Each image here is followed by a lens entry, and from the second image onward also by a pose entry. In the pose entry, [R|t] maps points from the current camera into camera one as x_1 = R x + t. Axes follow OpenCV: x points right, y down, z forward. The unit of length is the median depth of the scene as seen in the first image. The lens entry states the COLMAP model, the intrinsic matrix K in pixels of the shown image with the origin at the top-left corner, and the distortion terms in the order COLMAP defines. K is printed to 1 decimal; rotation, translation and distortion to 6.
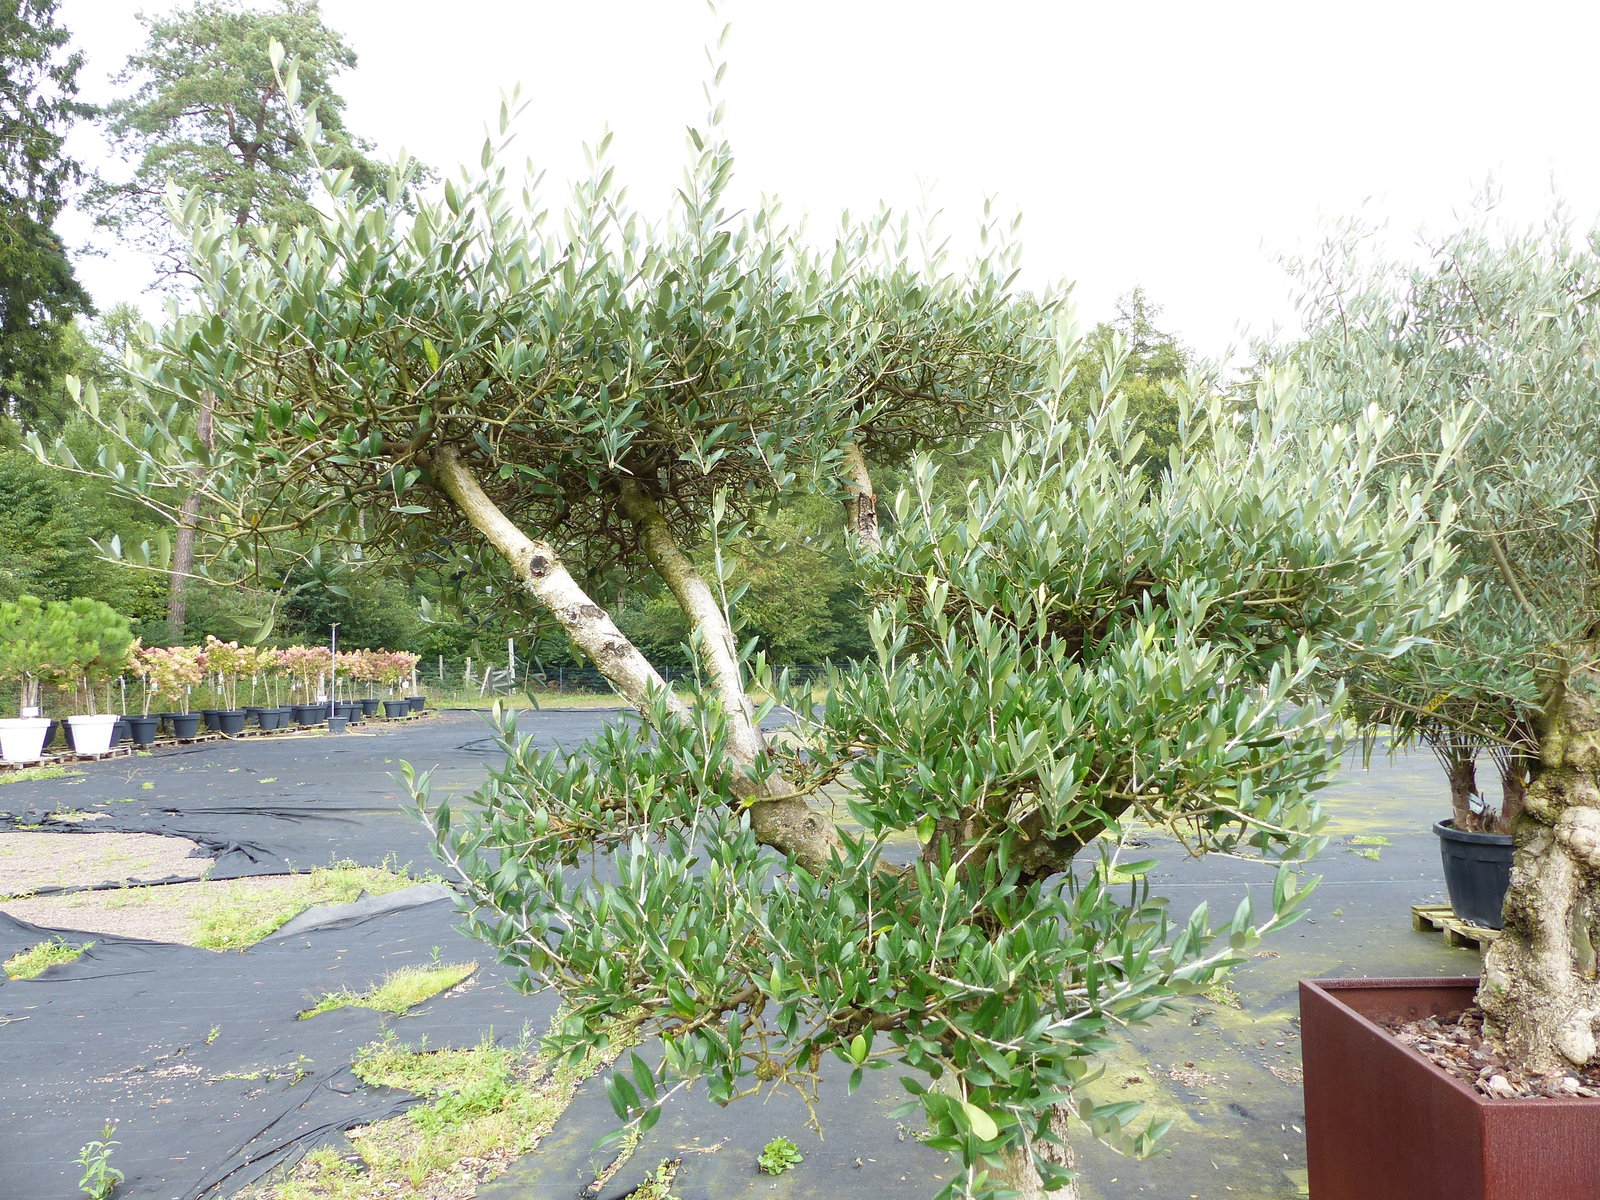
lens RADIAL K [[1193.6, 0, 808.3], [0, 1193.6, 597.2], [0, 0, 1]] dist [-0.032423, 0.027270]
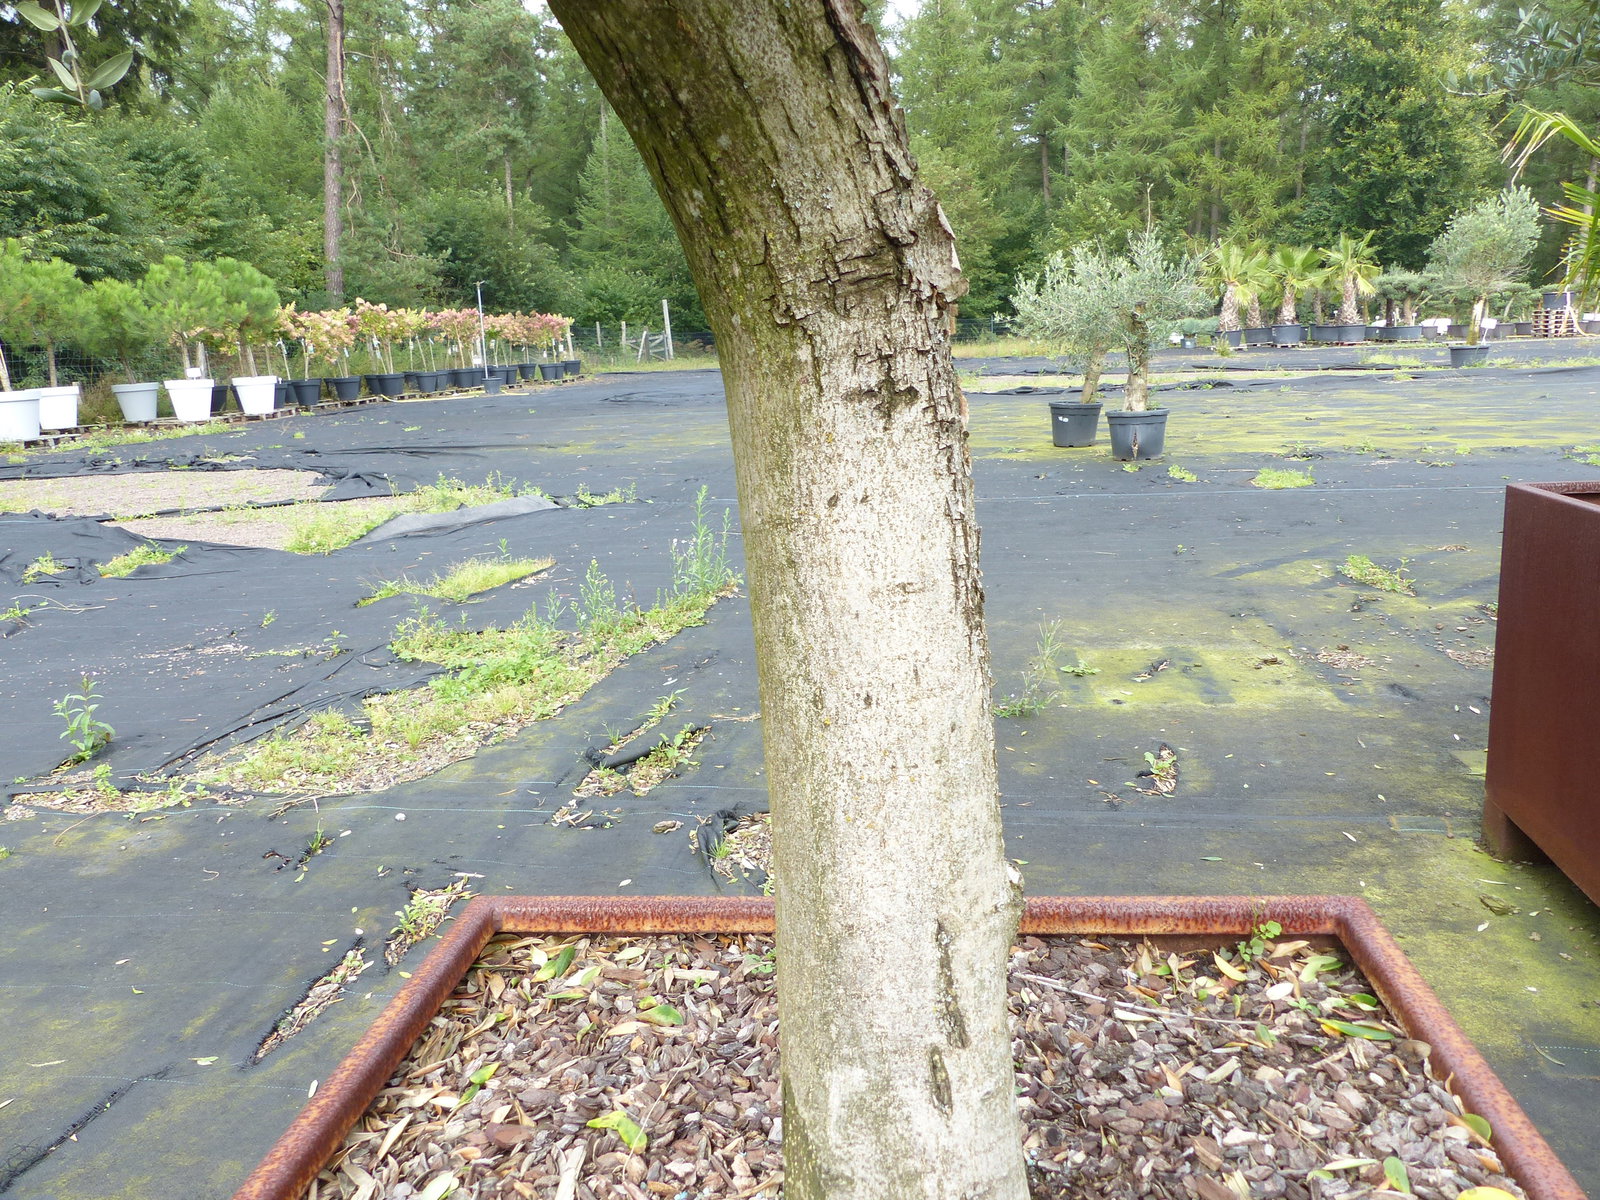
lens RADIAL K [[1193.8, 0, 807.8], [0, 1193.8, 605.2], [0, 0, 1]] dist [-0.031490, 0.020372]
pose [[0.990162, 0.002404, -0.139906, 0.034974], [0.036528, 0.960741, 0.275030, 0.064458], [0.135075, -0.277435, 0.951202, 0.088091]]
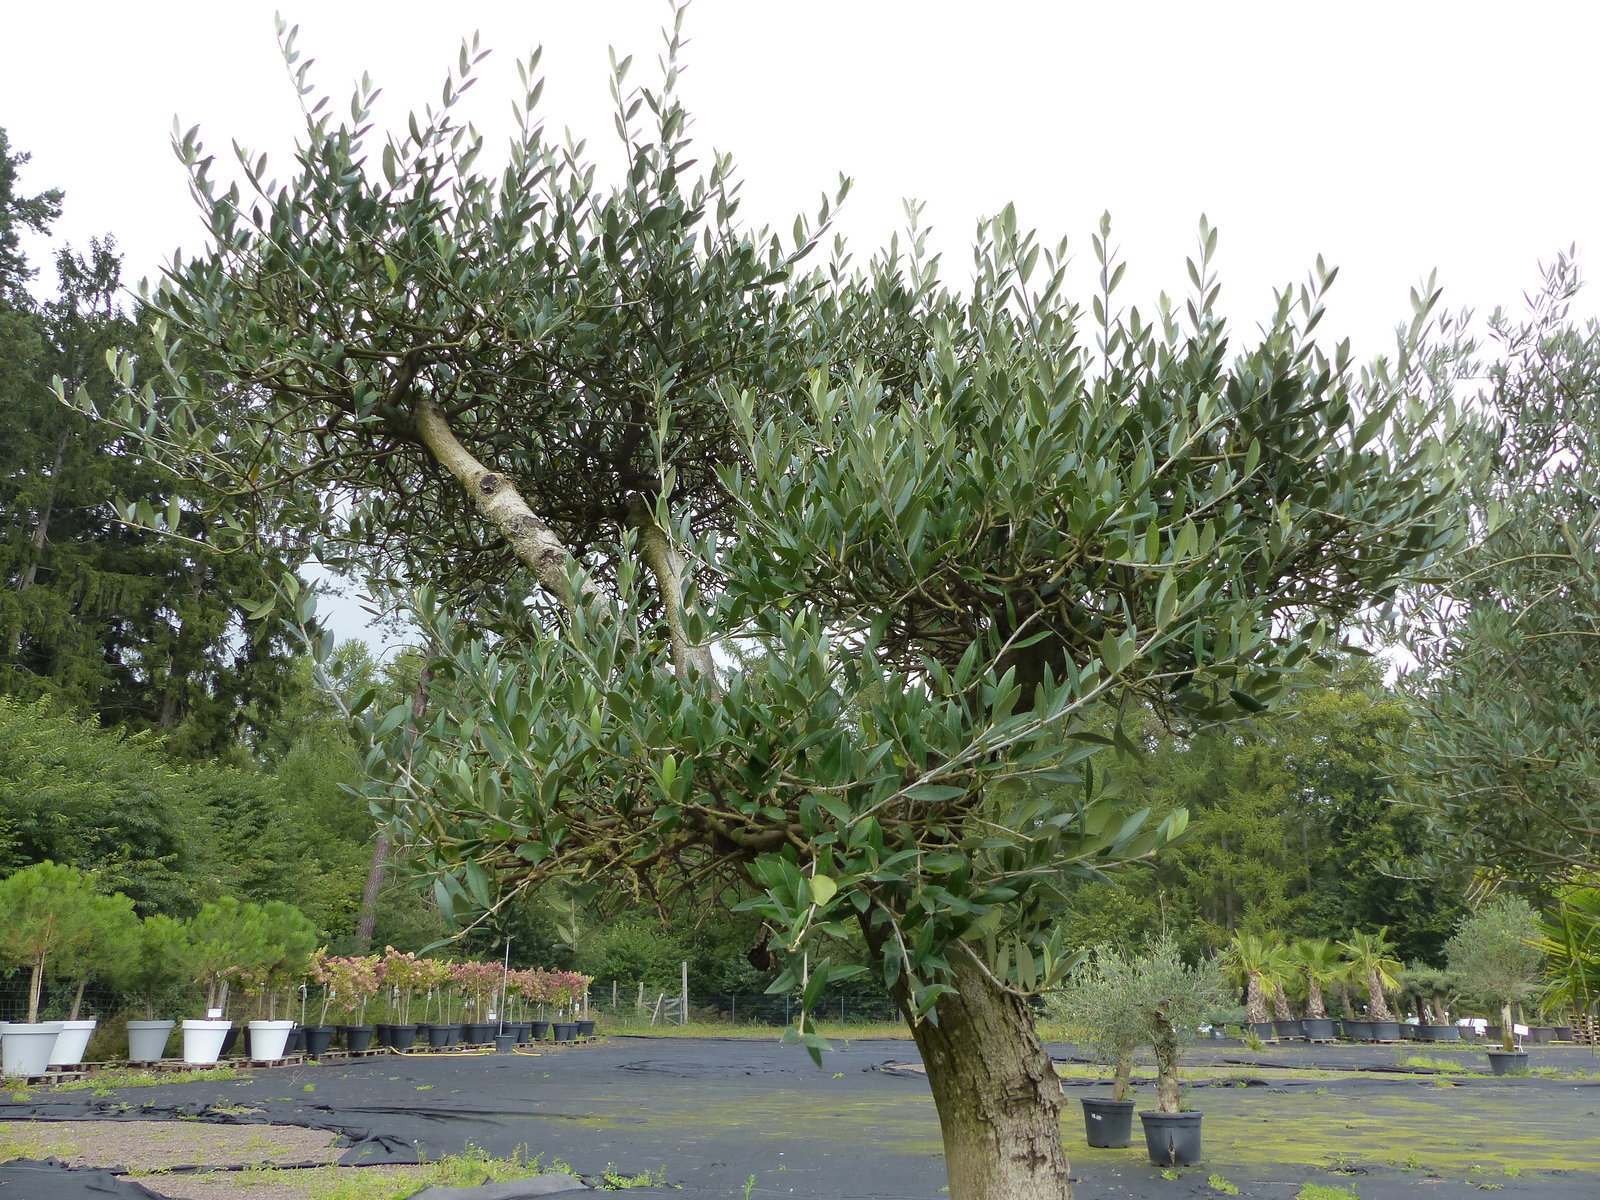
lens RADIAL K [[1193.6, 0, 808.3], [0, 1193.6, 597.2], [0, 0, 1]] dist [-0.032423, 0.027270]
pose [[0.988652, -0.029229, -0.147354, 0.027405], [-0.011774, 0.962795, -0.269977, 0.048551], [0.149763, 0.268648, 0.951525, 0.013876]]
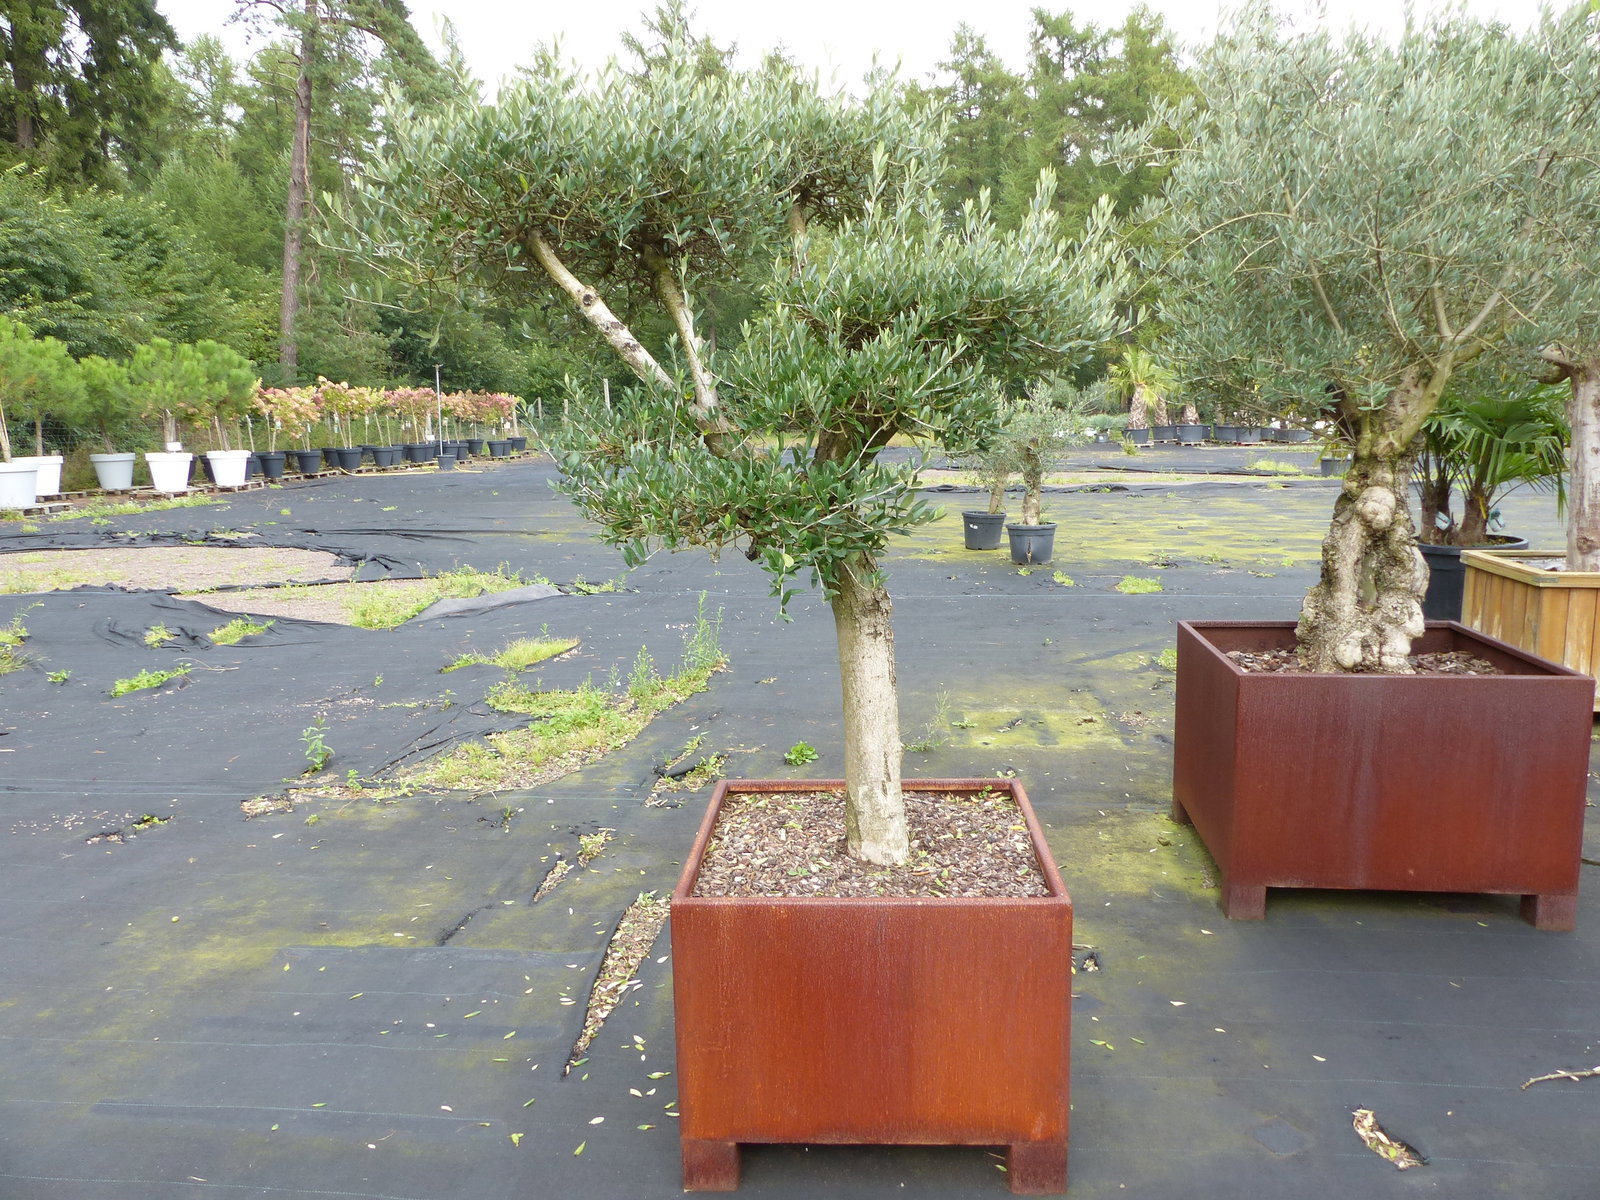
lens RADIAL K [[1193.6, 0, 808.3], [0, 1193.6, 597.2], [0, 0, 1]] dist [-0.032423, 0.027270]
pose [[0.996802, 0.016310, -0.078225, 0.036450], [0.000571, 0.977467, 0.211087, 0.004799], [0.079906, -0.210457, 0.974332, -0.117665]]
